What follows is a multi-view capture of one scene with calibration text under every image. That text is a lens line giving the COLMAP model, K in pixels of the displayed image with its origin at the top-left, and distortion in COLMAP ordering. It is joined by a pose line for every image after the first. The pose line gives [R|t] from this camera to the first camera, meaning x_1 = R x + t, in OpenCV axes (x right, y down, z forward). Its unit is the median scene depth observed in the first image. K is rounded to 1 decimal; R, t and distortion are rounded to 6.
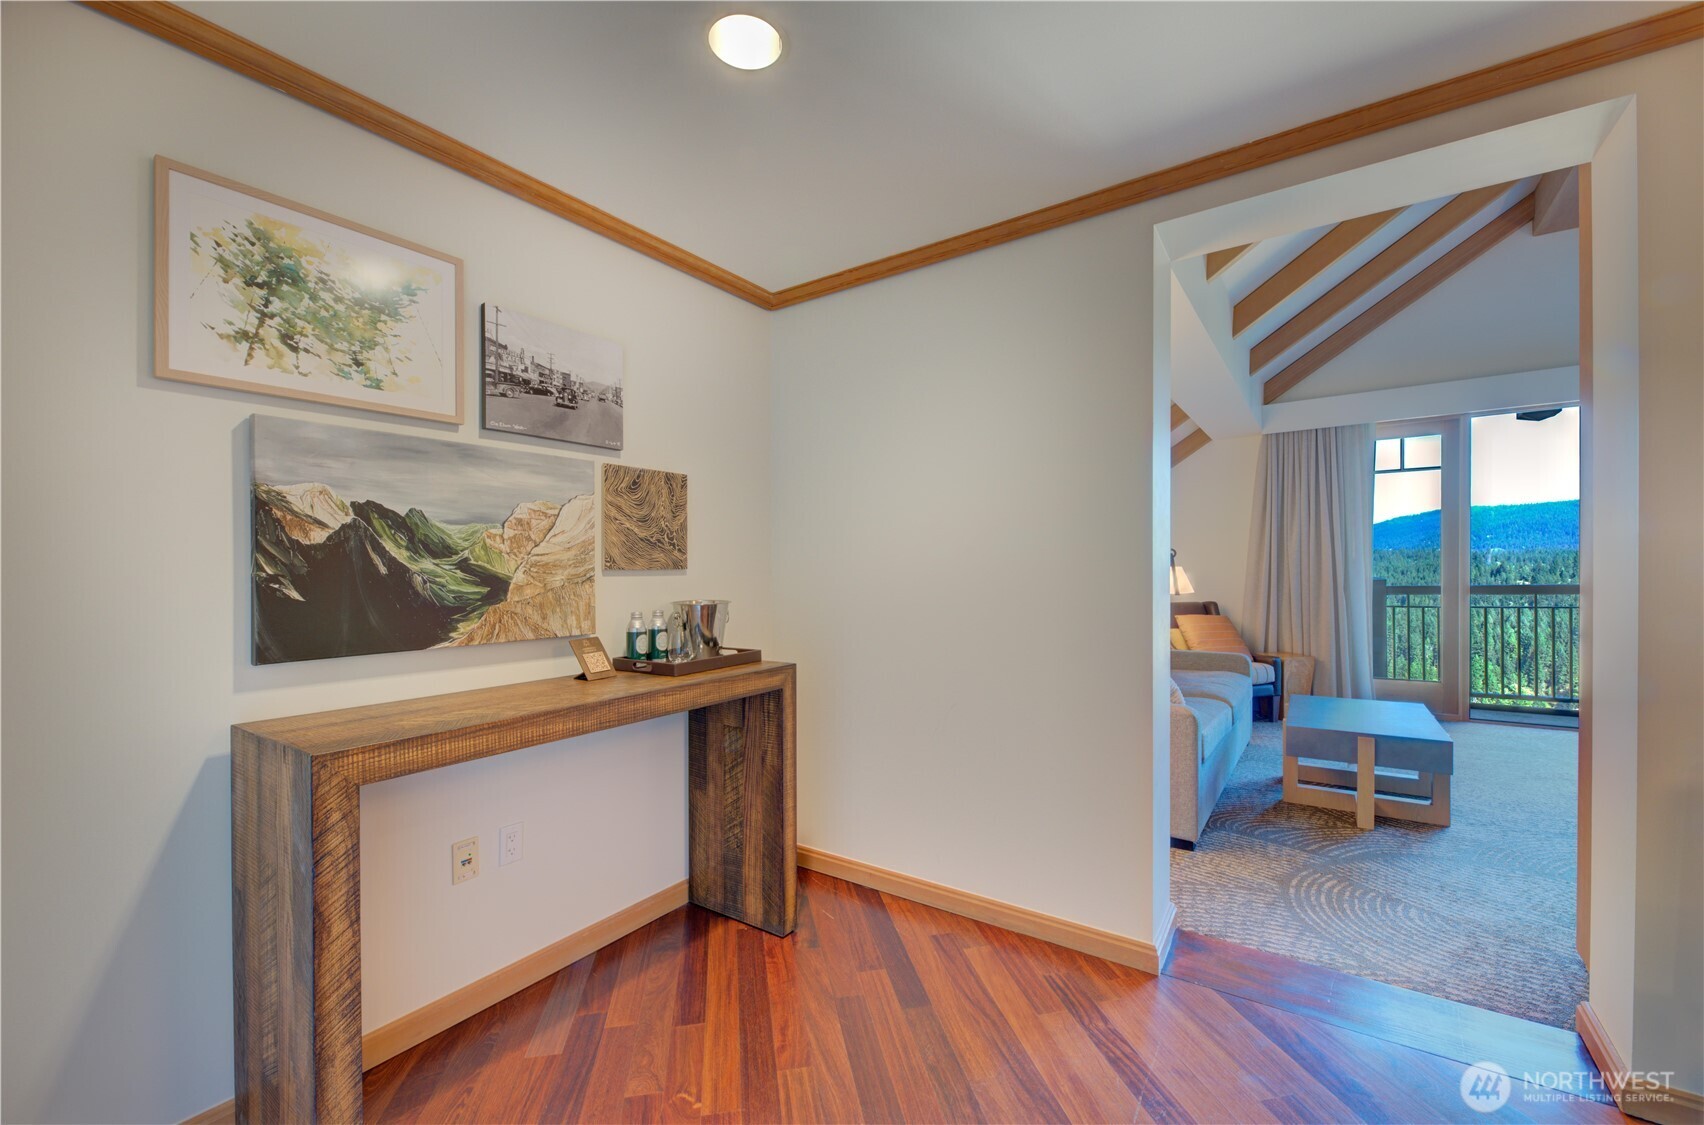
lens RADIAL K [[675.5, 0, 852.0], [0, 675.5, 562.5], [0, 0, 1]] dist [-0.008017, -0.000204]
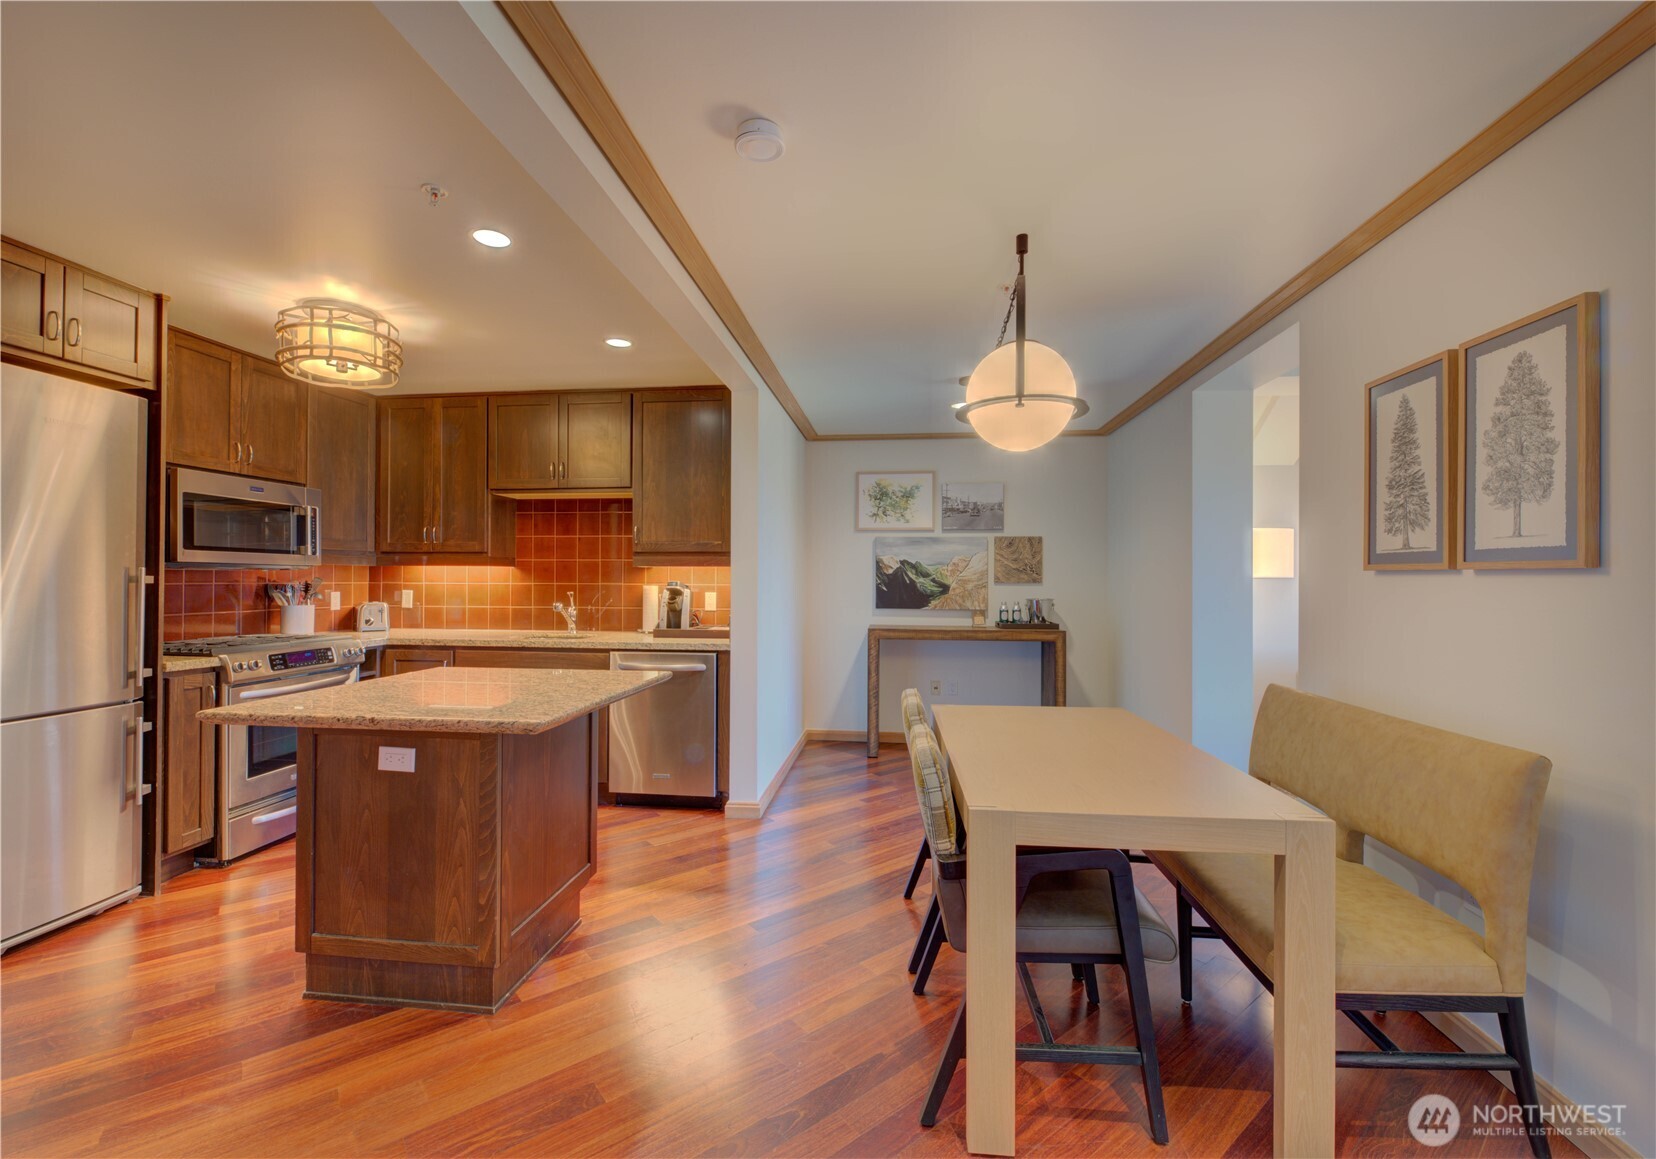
lens RADIAL K [[673.9, 0, 818.8], [0, 673.9, 571.5], [0, 0, 1]] dist [-0.001379, -0.000592]
pose [[0.449826, -0.001025, -0.893116, 1.435254], [-0.002329, 0.999995, -0.002320, -0.020952], [0.893113, 0.003123, 0.449821, -0.577022]]
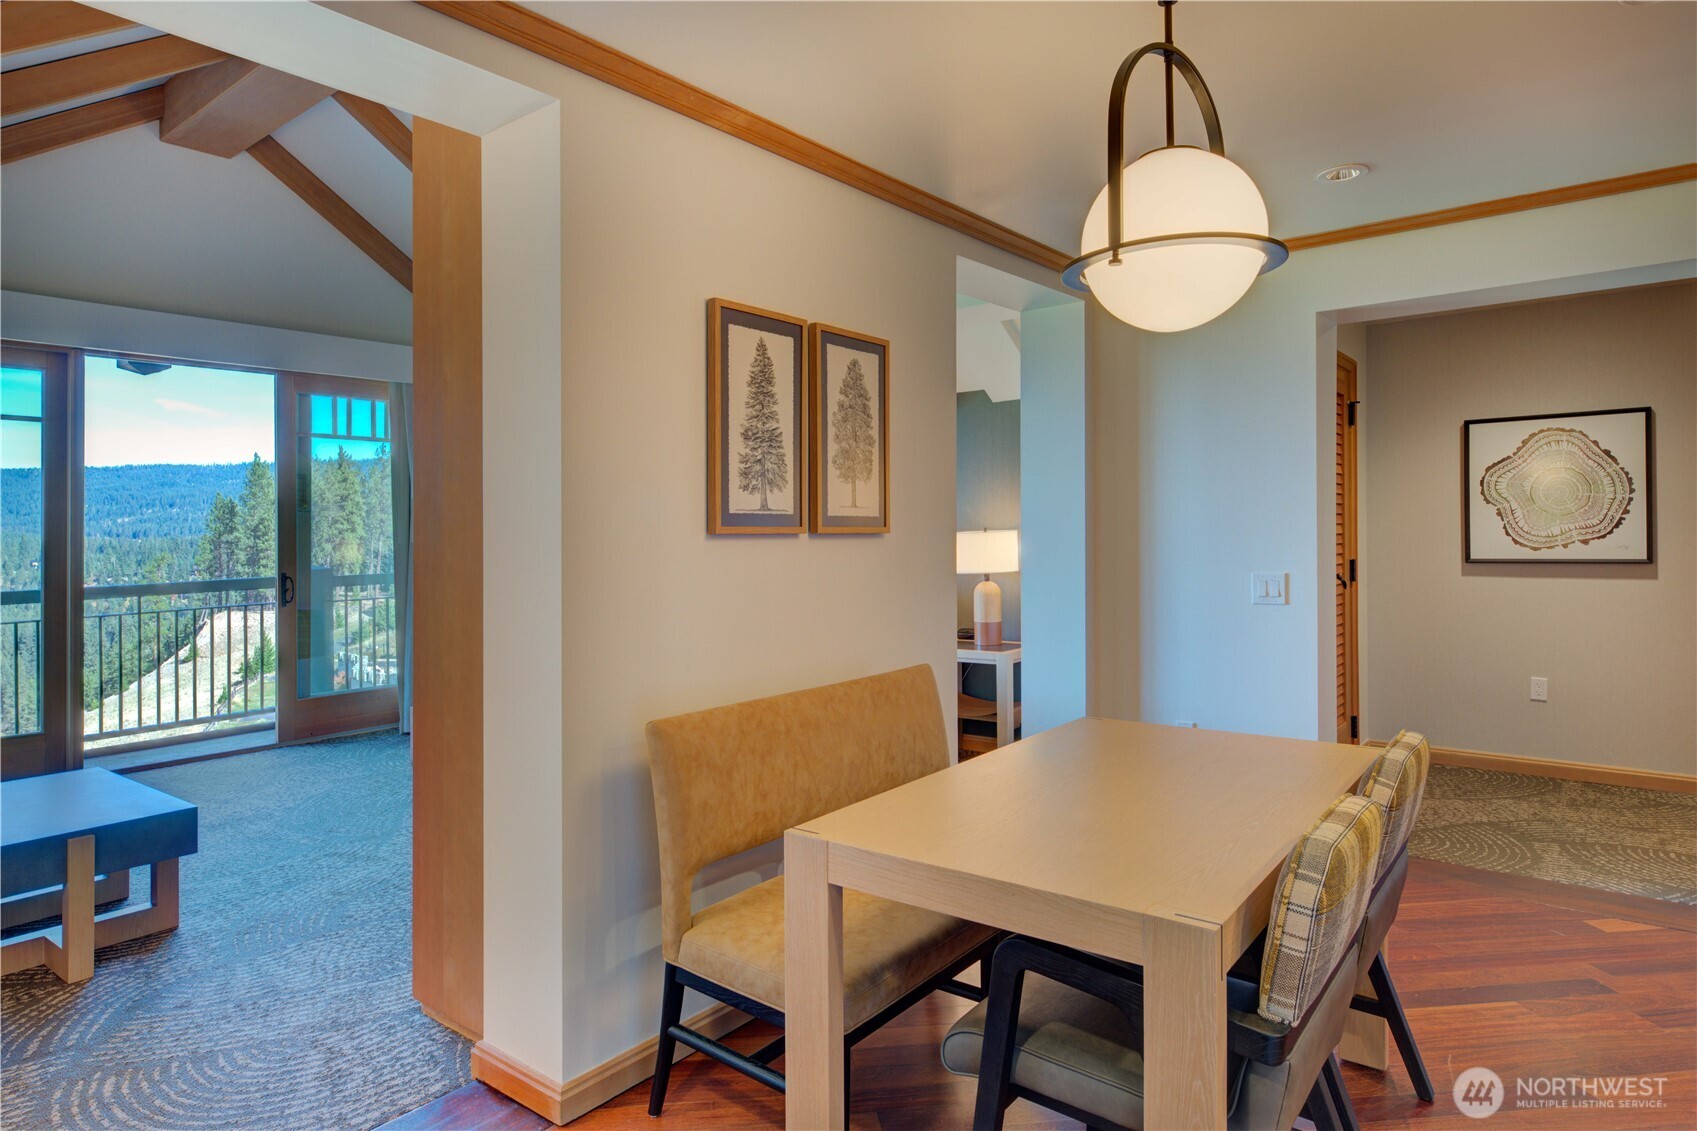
lens RADIAL K [[983.8, 0, 852.1], [0, 983.8, 529.4], [0, 0, 1]] dist [0.000065, 0.000307]
pose [[0.086192, 0.014365, 0.996175, -0.181984], [0.011842, 0.999811, -0.015442, -0.012626], [-0.996208, 0.013127, 0.086006, 0.320074]]
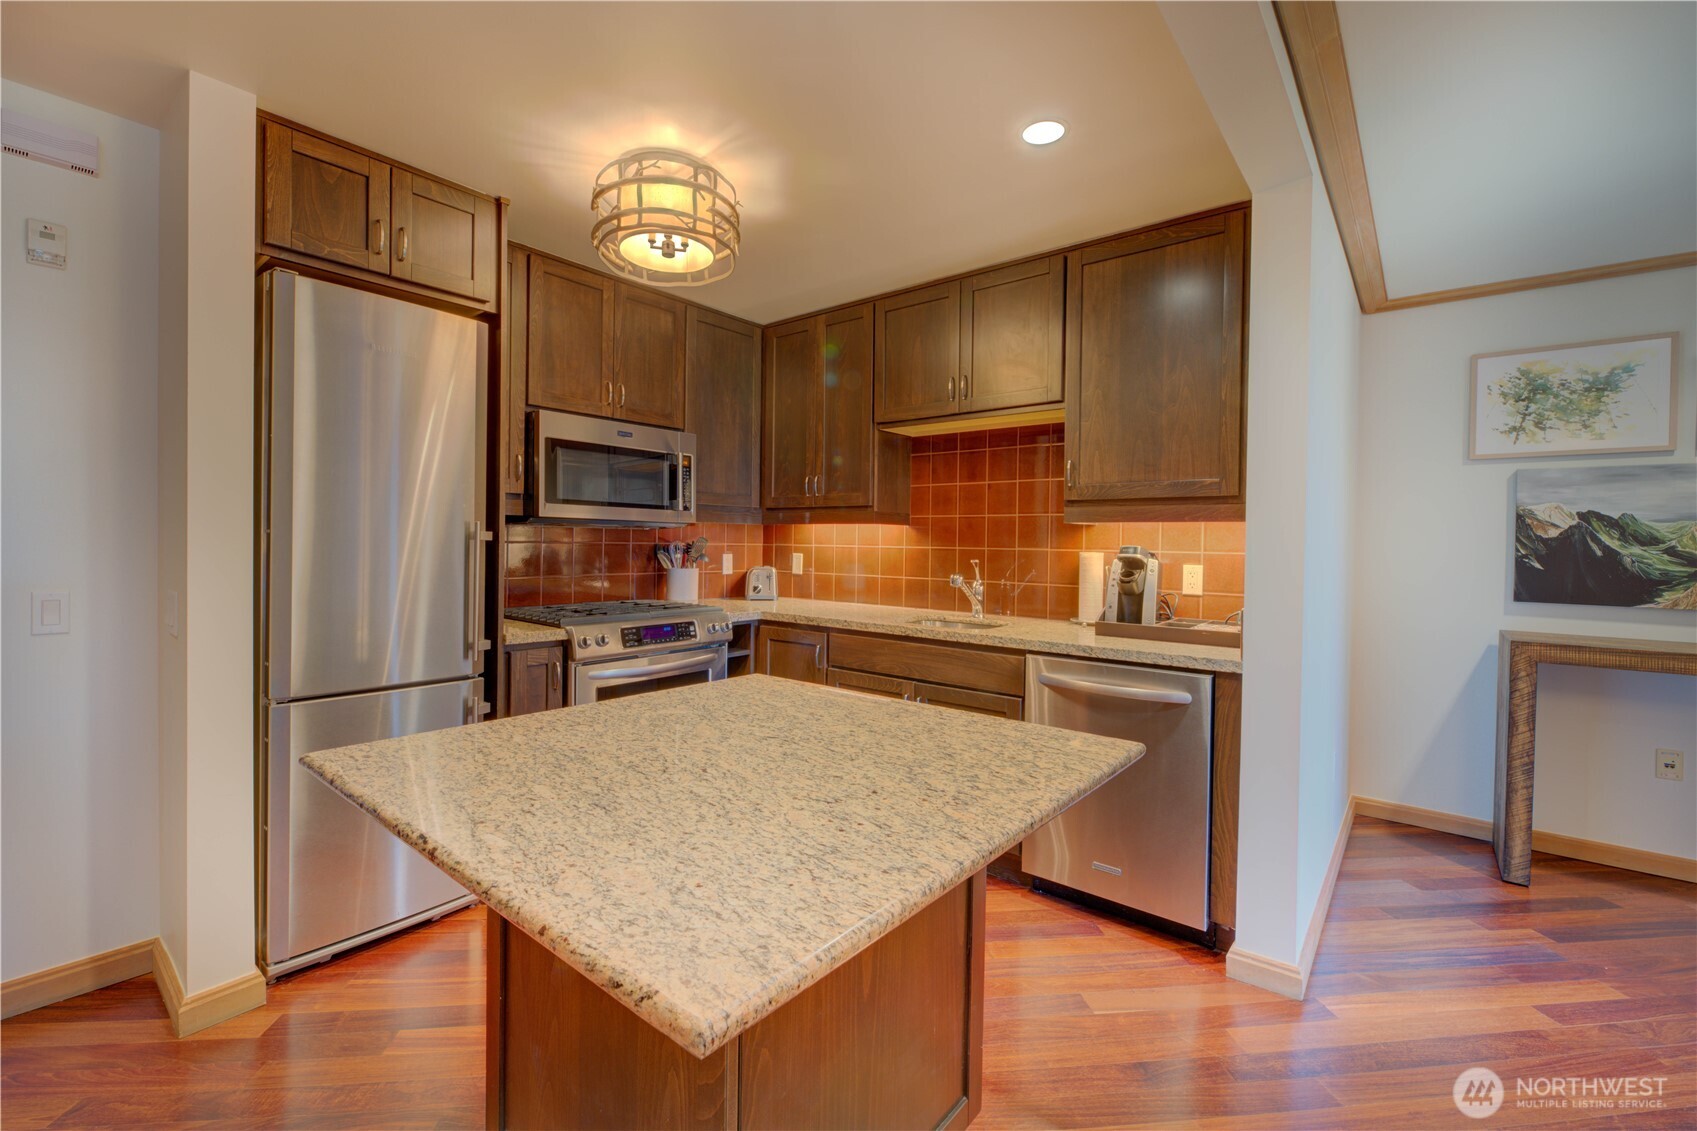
lens RADIAL K [[730.4, 0, 833.9], [0, 730.4, 552.2], [0, 0, 1]] dist [-0.004041, -0.001041]
pose [[-0.112008, 0.019692, -0.993512, 0.936082], [-0.007400, 0.999759, 0.020650, -0.010026], [0.993680, 0.009665, -0.111835, -0.471694]]
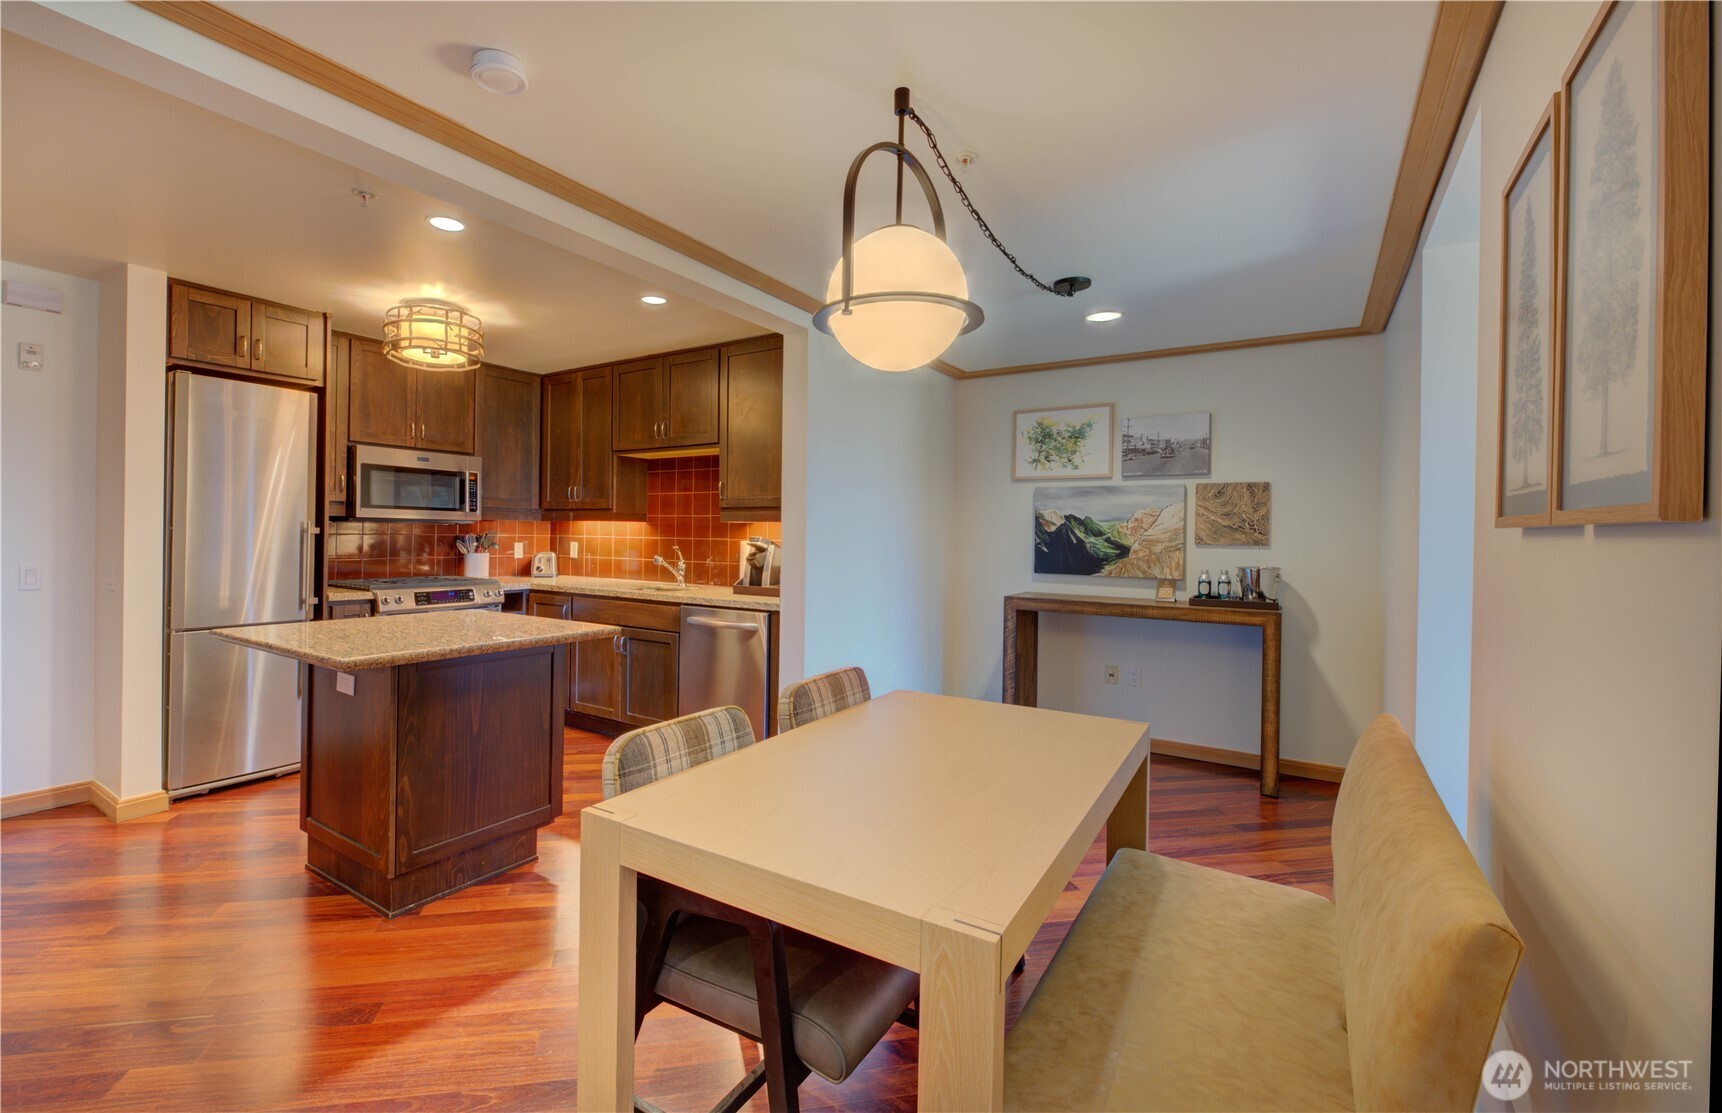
lens RADIAL K [[703.1, 0, 779.6], [0, 703.1, 534.8], [0, 0, 1]] dist [-0.002104, -0.000564]
pose [[-0.001864, 0.009028, -0.999958, 1.475435], [-0.008906, 0.999919, 0.009044, -0.021077], [0.999959, 0.008922, -0.001783, -0.075769]]
